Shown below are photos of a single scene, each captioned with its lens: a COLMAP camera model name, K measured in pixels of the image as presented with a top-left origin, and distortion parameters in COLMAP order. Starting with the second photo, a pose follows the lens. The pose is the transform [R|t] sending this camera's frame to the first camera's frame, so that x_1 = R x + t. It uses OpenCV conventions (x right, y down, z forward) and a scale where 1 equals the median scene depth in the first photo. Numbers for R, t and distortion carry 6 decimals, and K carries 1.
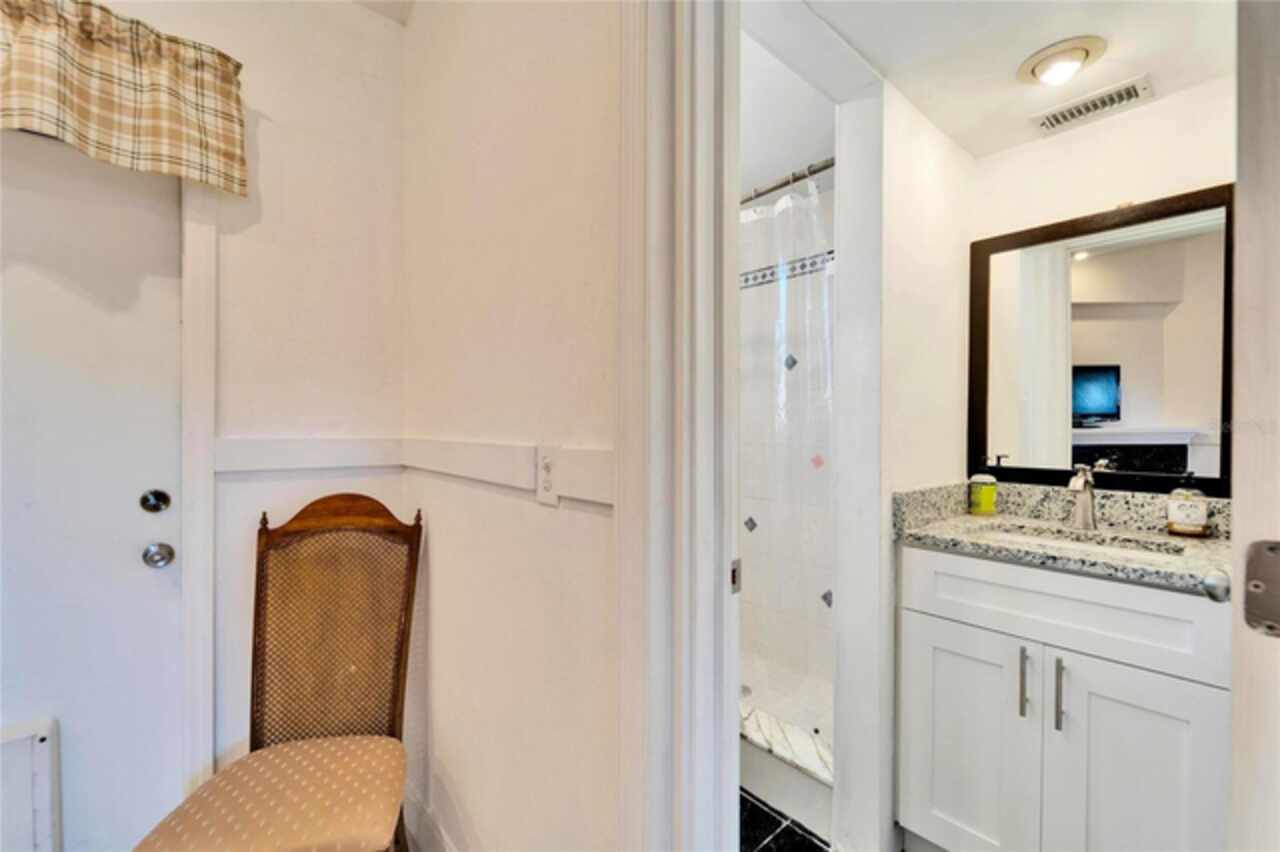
lens RADIAL K [[521.1, 0, 640.3], [0, 521.1, 432.6], [0, 0, 1]] dist [0.001922, -0.001876]
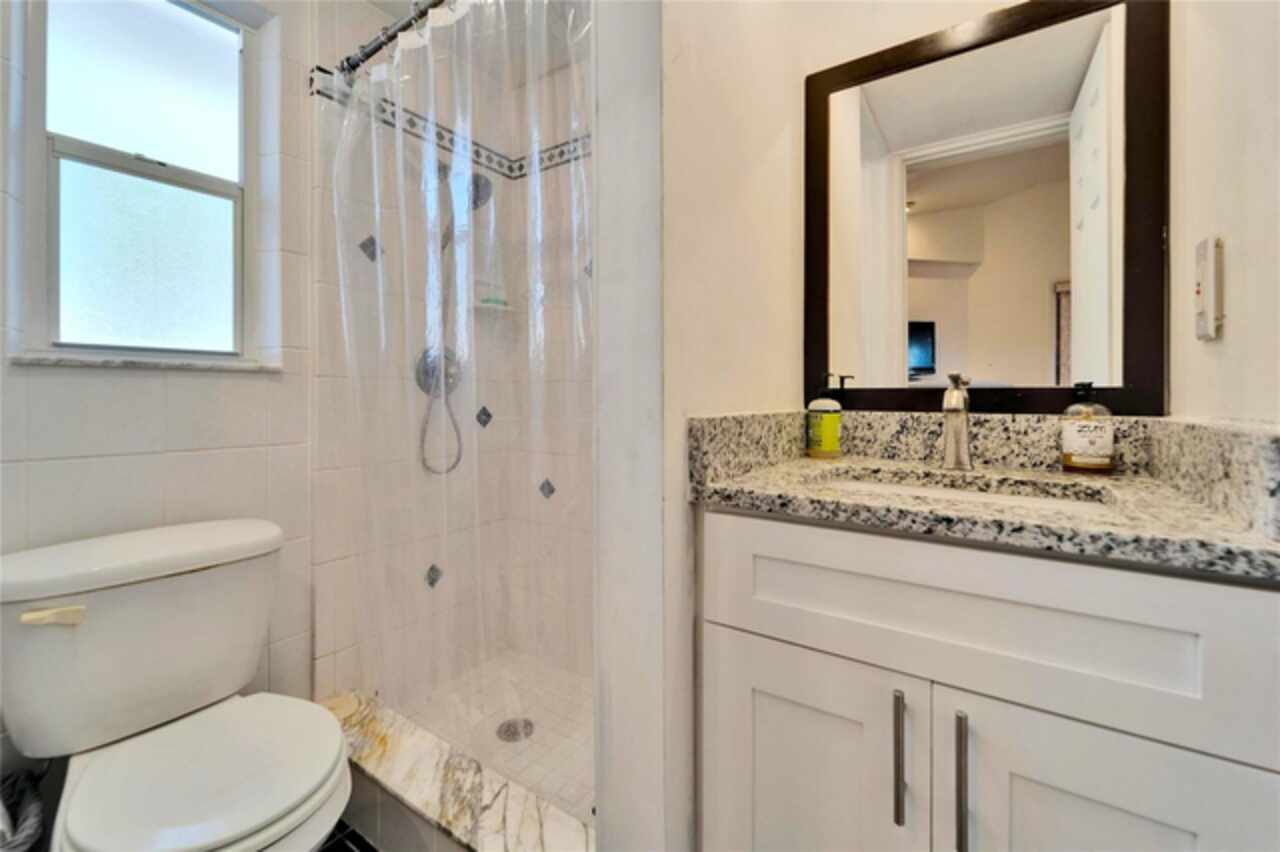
lens RADIAL K [[521.1, 0, 644.5], [0, 521.1, 393.0], [0, 0, 1]] dist [0.001922, -0.001876]
pose [[0.966295, -0.002437, 0.257427, 0.291839], [0.006086, 0.999892, -0.013383, 0.094264], [-0.257367, 0.014498, 0.966205, 0.460161]]
